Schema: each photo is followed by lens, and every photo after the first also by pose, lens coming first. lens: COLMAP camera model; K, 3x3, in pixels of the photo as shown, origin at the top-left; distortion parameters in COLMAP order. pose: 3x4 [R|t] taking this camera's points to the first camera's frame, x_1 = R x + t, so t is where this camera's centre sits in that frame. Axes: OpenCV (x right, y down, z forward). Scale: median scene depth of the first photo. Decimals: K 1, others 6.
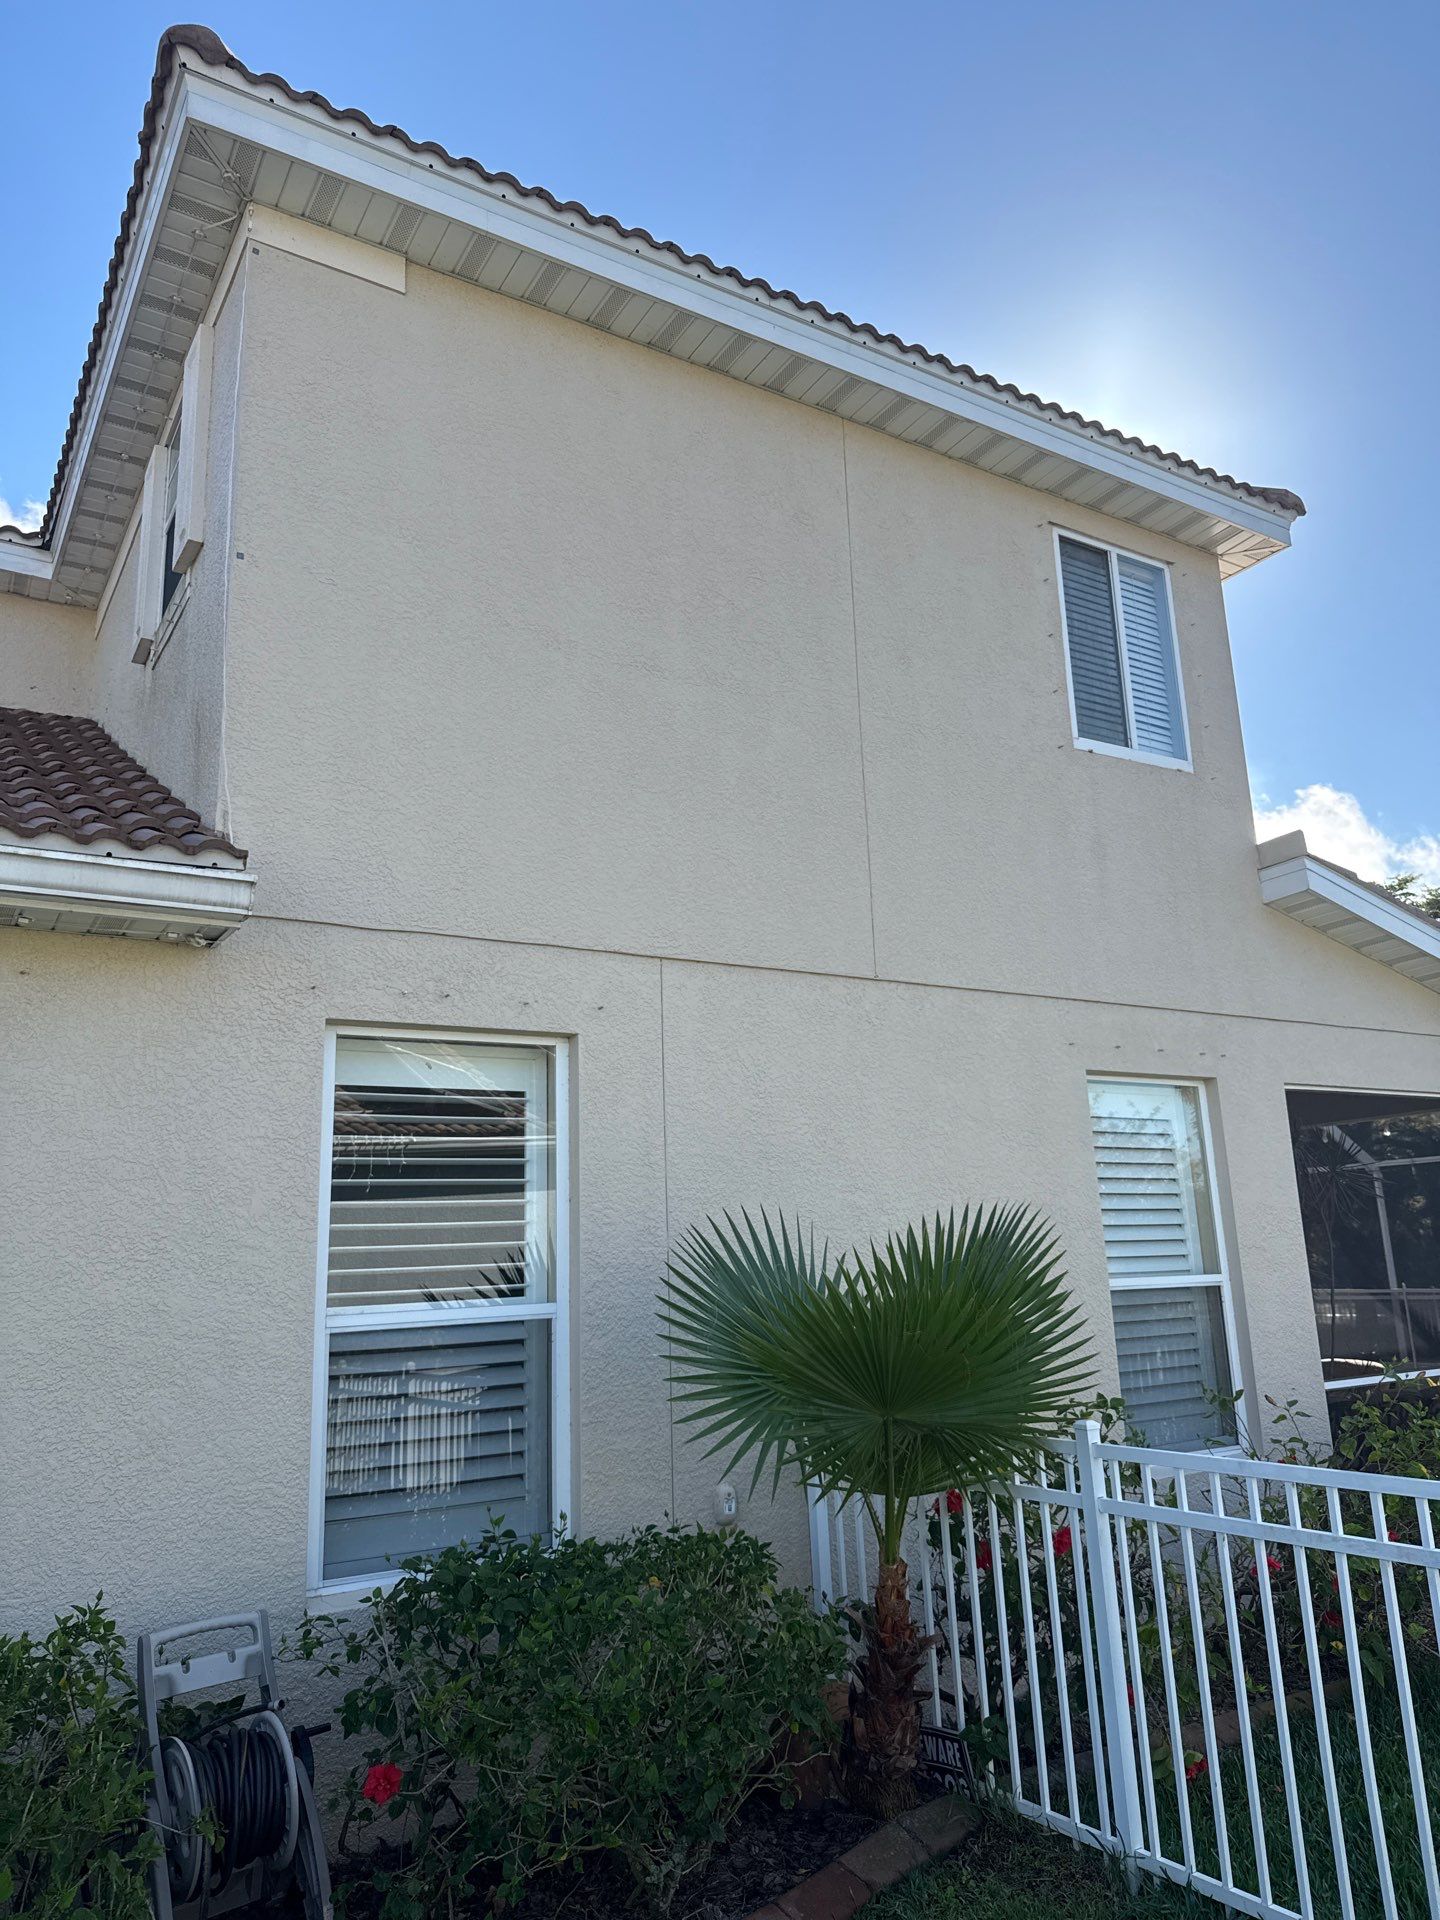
lens RADIAL K [[1415.2, 0, 673.2], [0, 1415.2, 965.9], [0, 0, 1]] dist [-0.026276, 0.044016]
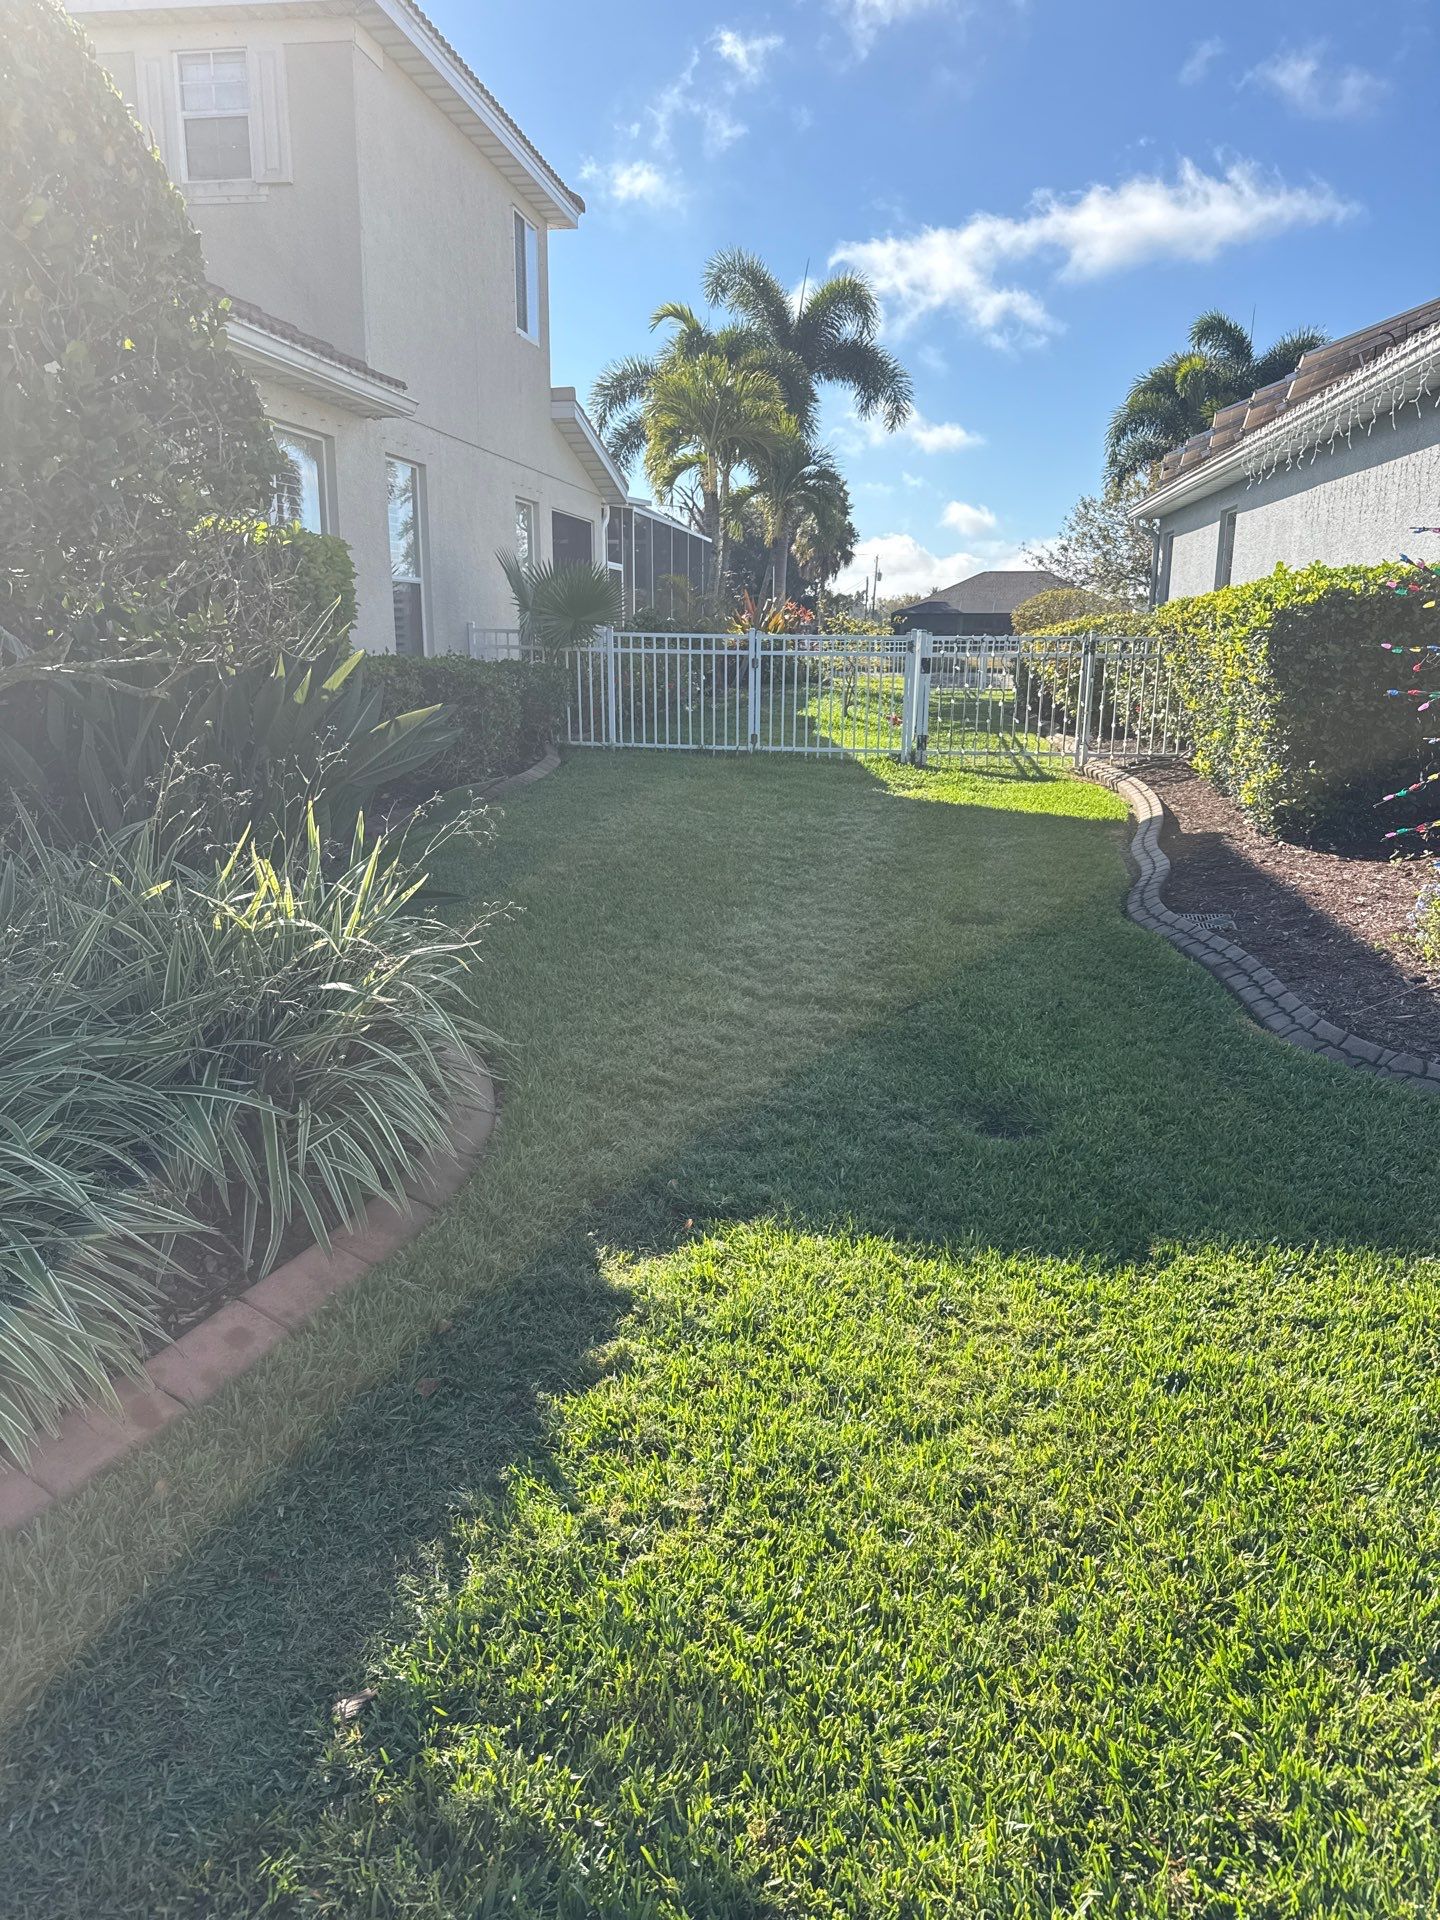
lens RADIAL K [[1392.5, 0, 724.9], [0, 1392.5, 1017.2], [0, 0, 1]] dist [0.049293, -0.110837]
pose [[0.639414, -0.156491, 0.752769, -1.727961], [-0.210096, 0.906244, 0.366855, -0.082538], [-0.739601, -0.392725, 0.546587, -1.084896]]
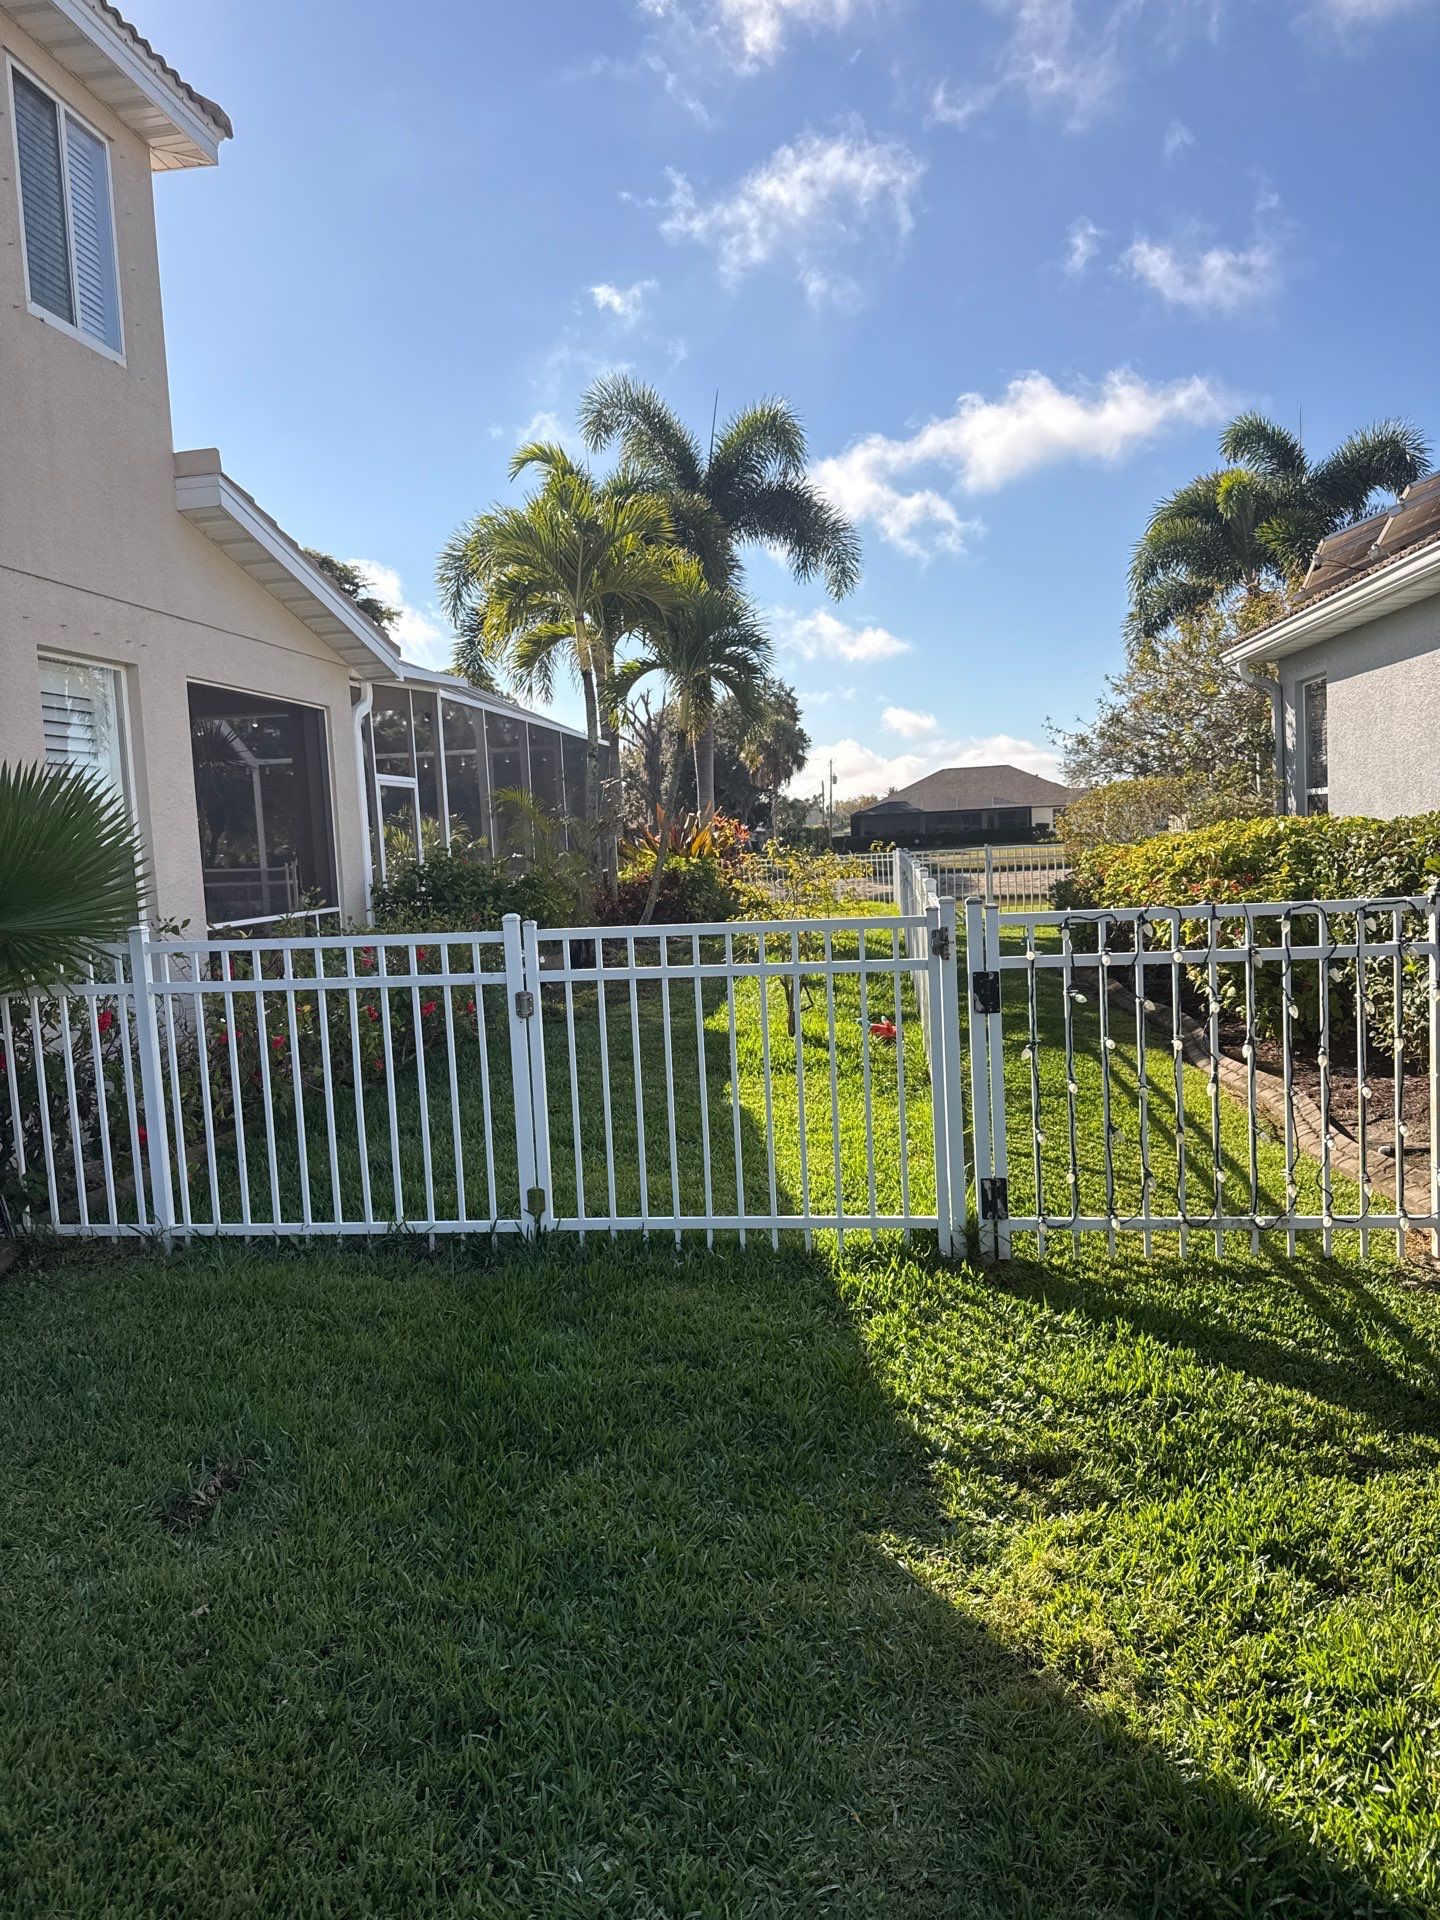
lens RADIAL K [[1355.3, 0, 720.0], [0, 1355.3, 960.0], [0, 0, 1]] dist [0.032238, 0.008444]
pose [[0.626179, -0.056112, 0.777658, -0.261874], [-0.158039, 0.967568, 0.197069, 0.026523], [-0.763495, -0.246301, 0.597002, -0.094318]]
